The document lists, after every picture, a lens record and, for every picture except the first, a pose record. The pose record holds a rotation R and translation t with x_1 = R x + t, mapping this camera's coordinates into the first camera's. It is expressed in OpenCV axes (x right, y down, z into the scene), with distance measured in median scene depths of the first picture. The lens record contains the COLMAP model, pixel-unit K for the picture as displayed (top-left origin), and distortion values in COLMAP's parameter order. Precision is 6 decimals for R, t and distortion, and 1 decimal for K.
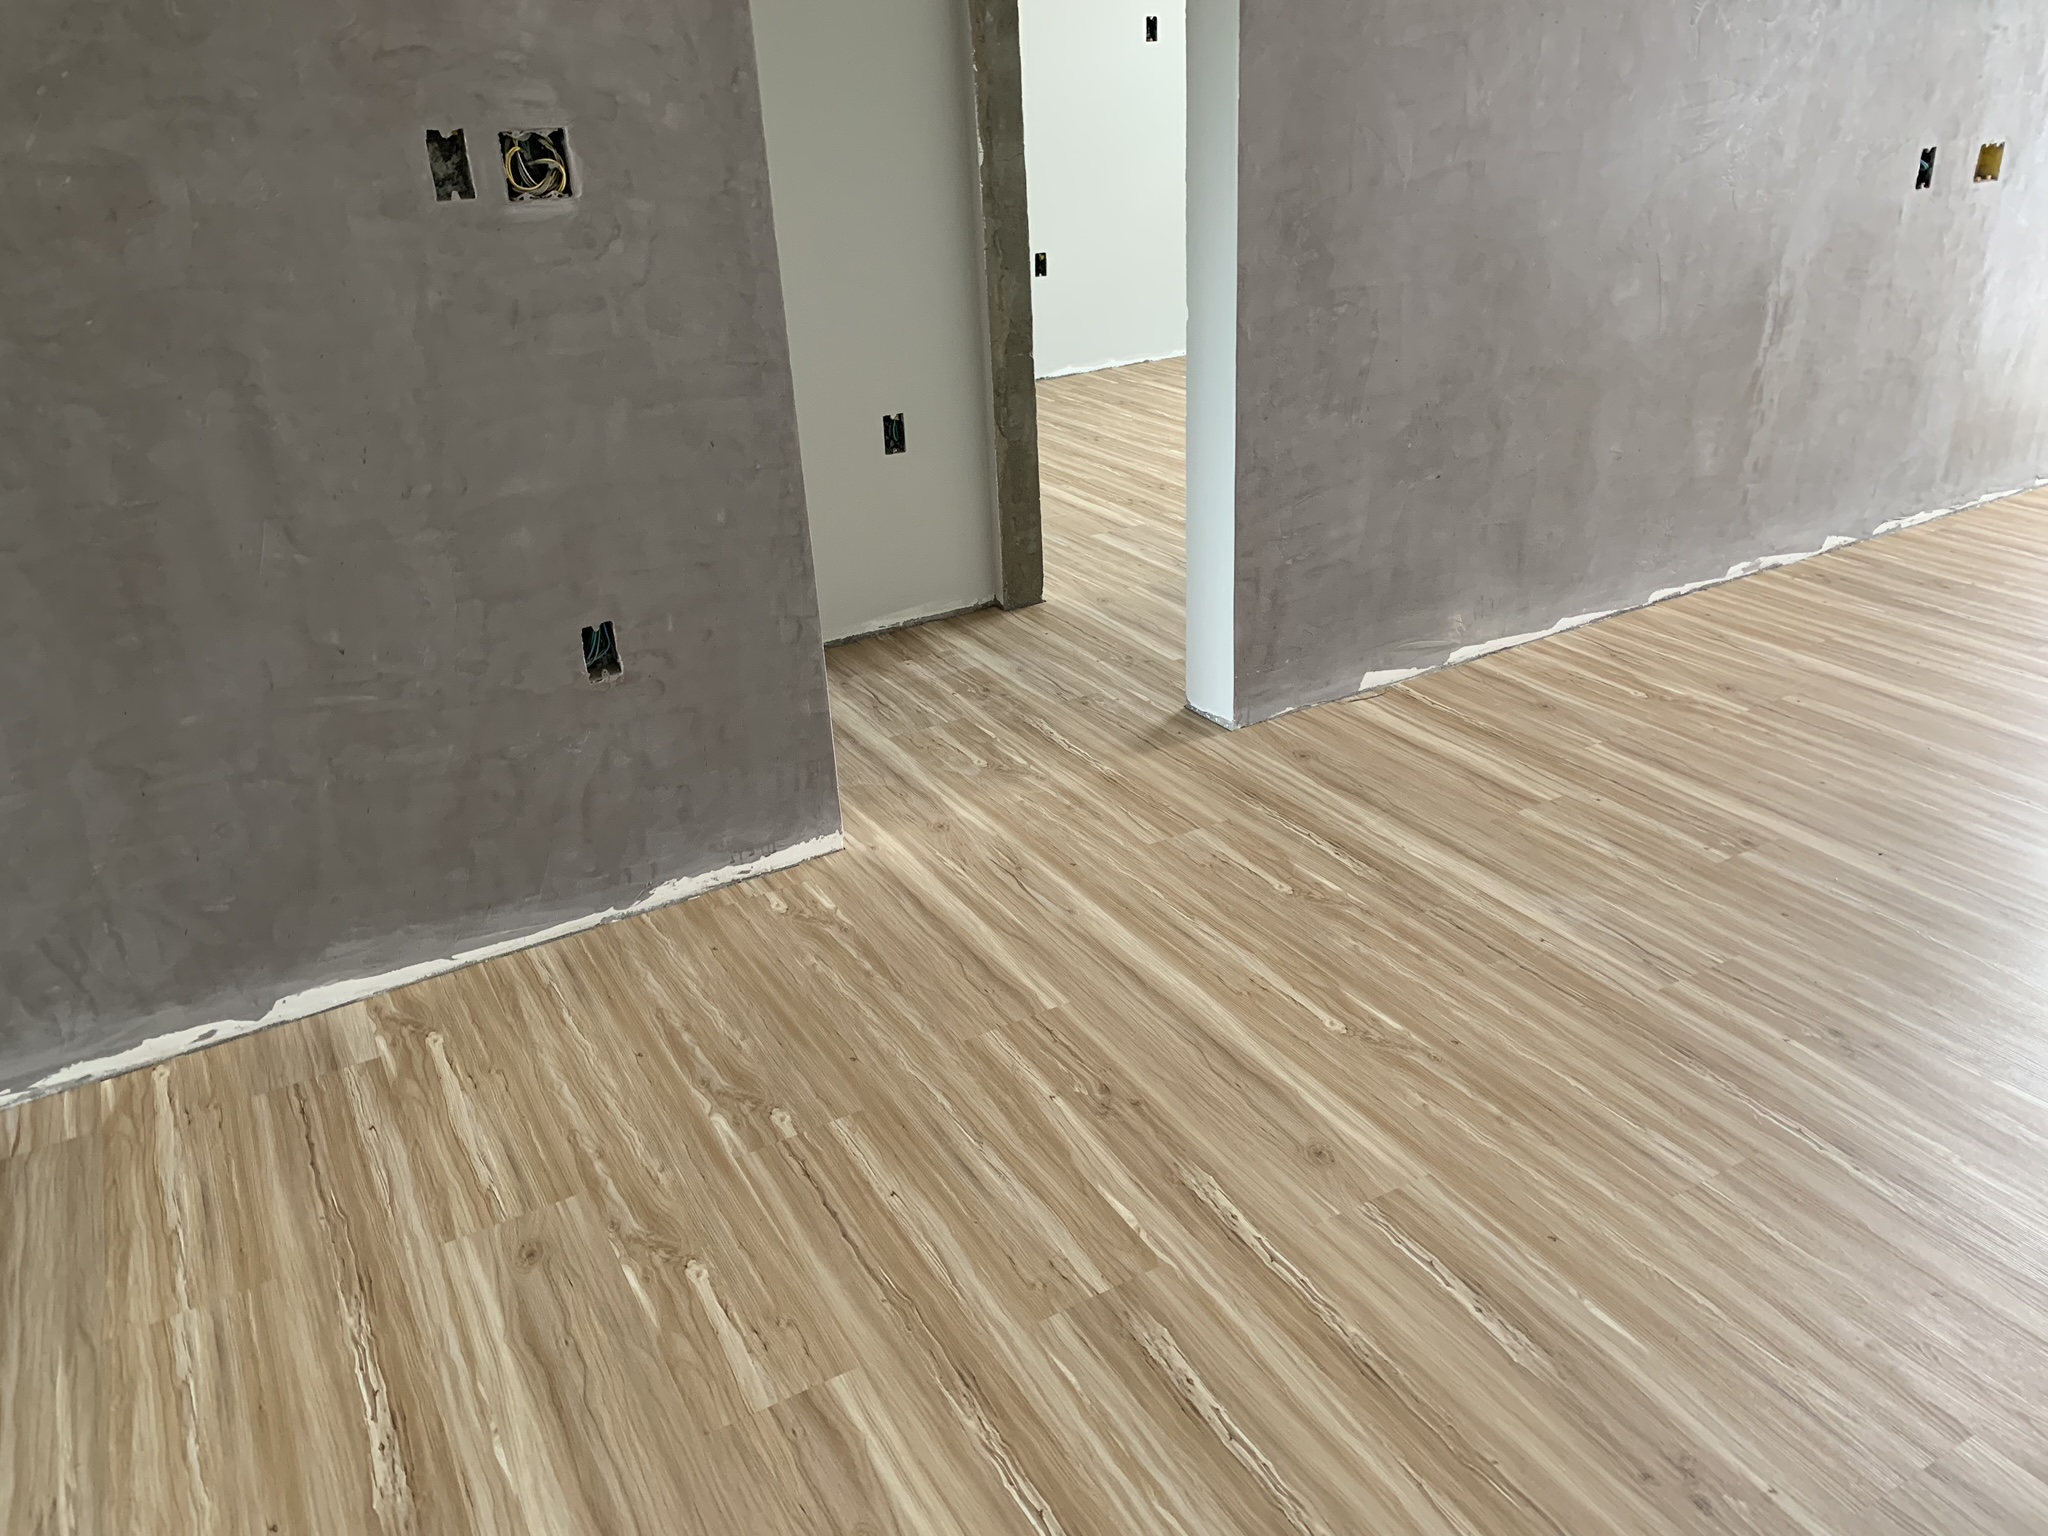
lens RADIAL K [[1537.7, 0, 1024.0], [0, 1537.7, 768.0], [0, 0, 1]] dist [0.036603, -0.039510]
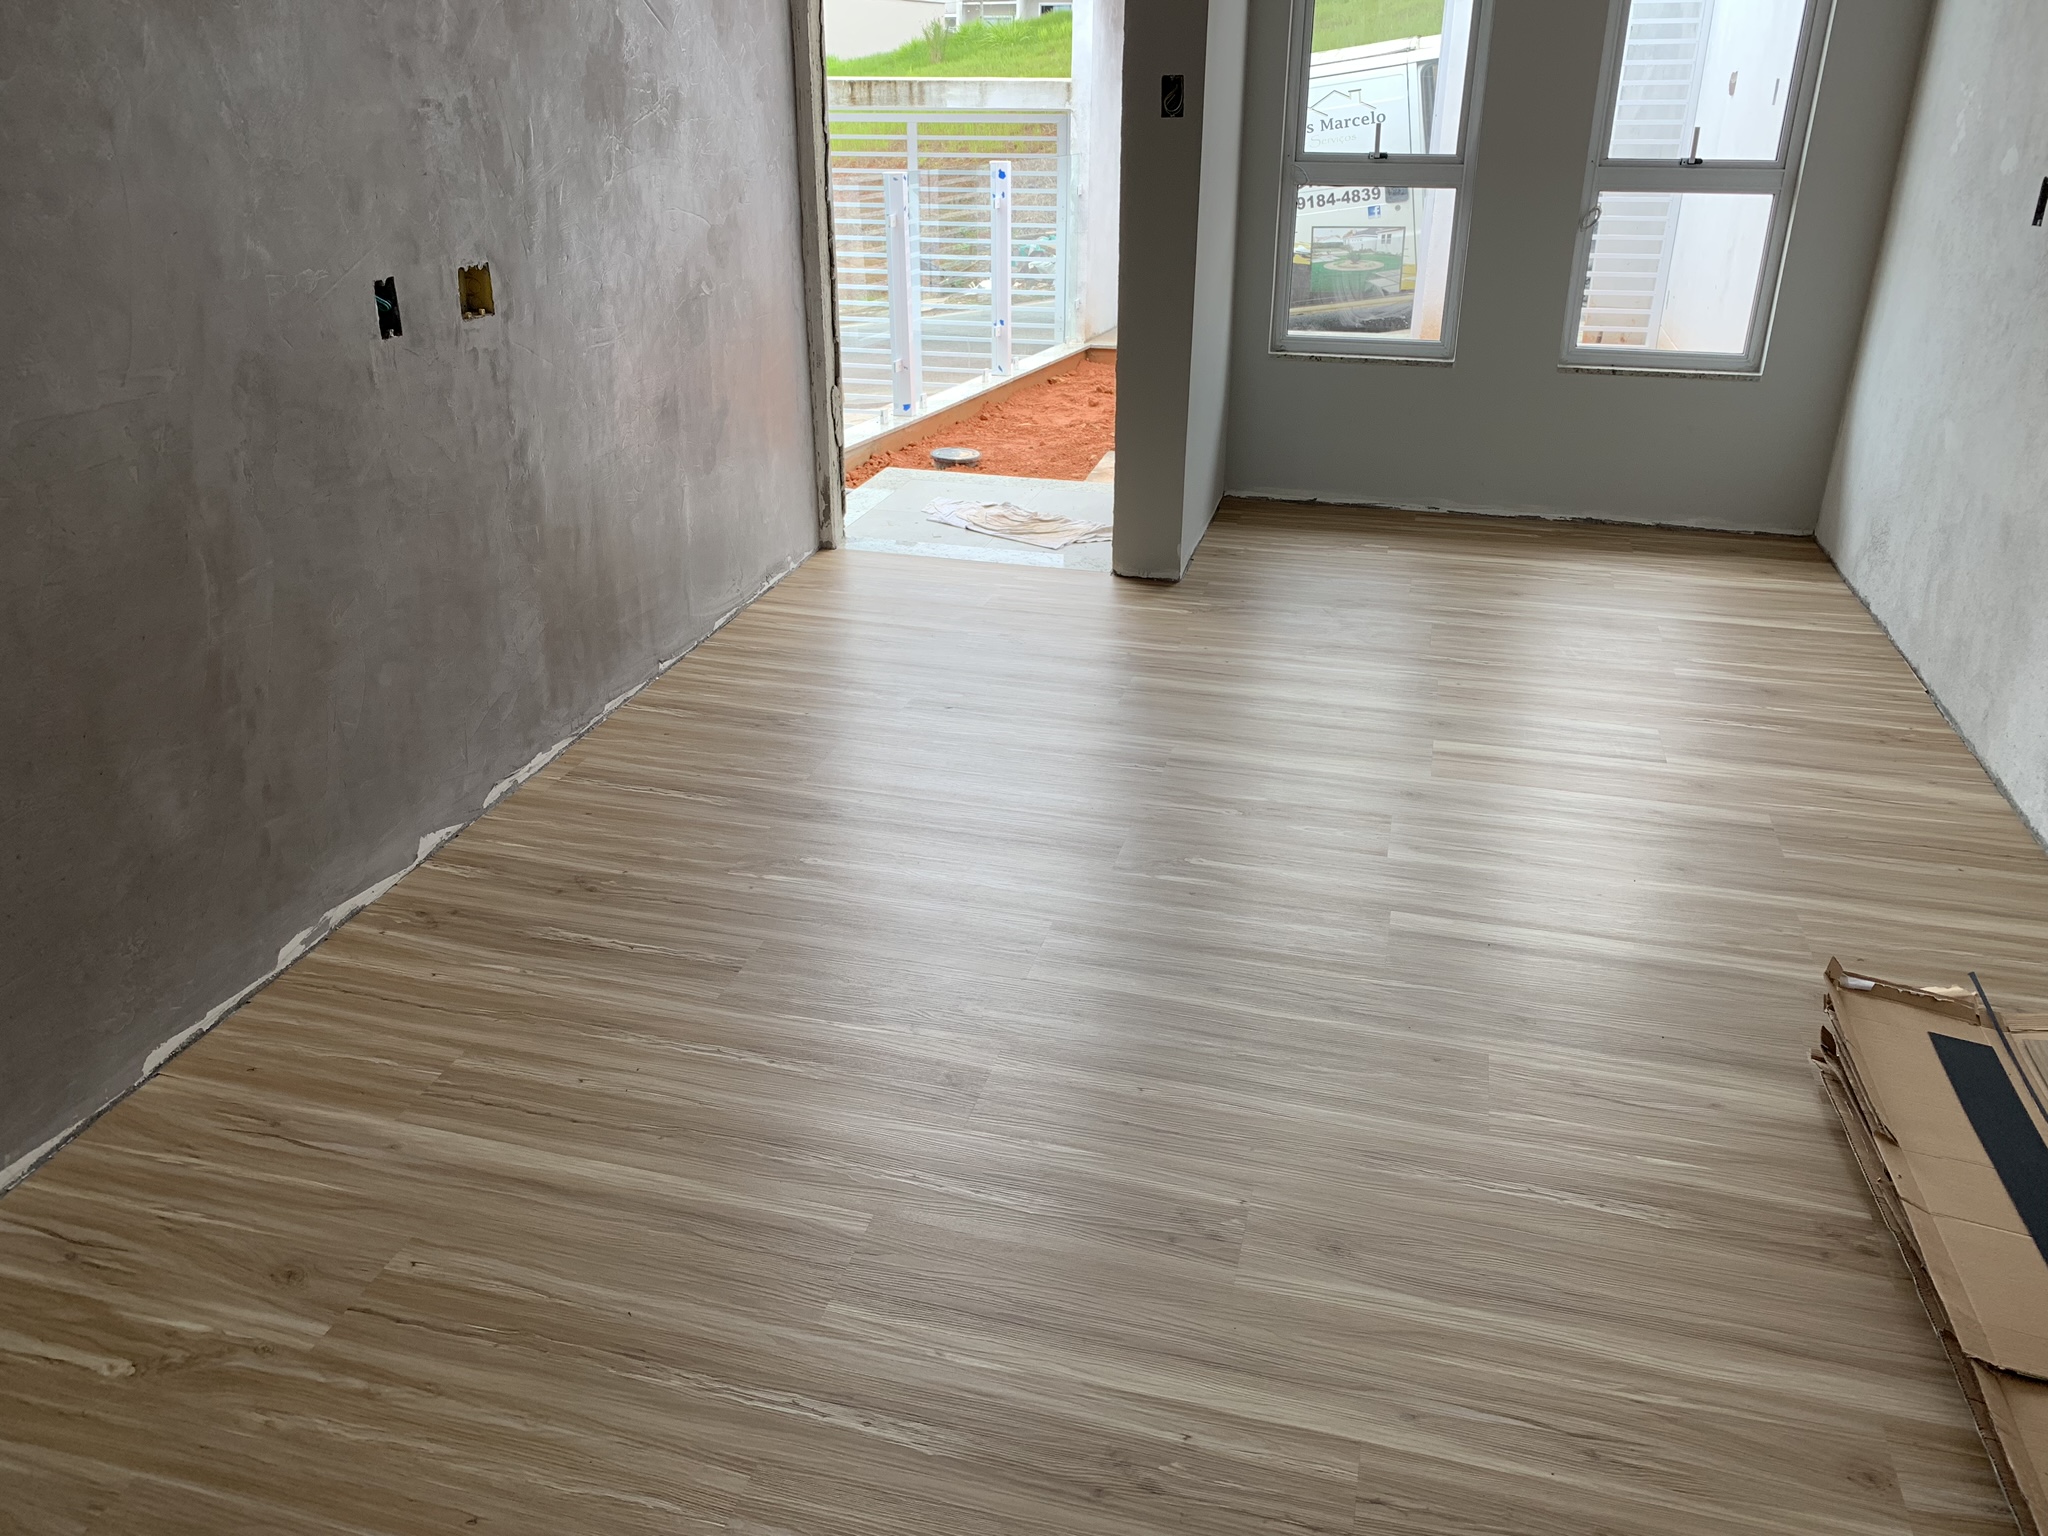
lens RADIAL K [[1563.9, 0, 993.6], [0, 1563.9, 745.7], [0, 0, 1]] dist [0.012347, 0.004699]
pose [[0.705114, -0.239352, 0.667476, 0.263292], [0.264906, 0.962071, 0.065148, -0.176256], [-0.657753, 0.130882, 0.741776, 0.343040]]
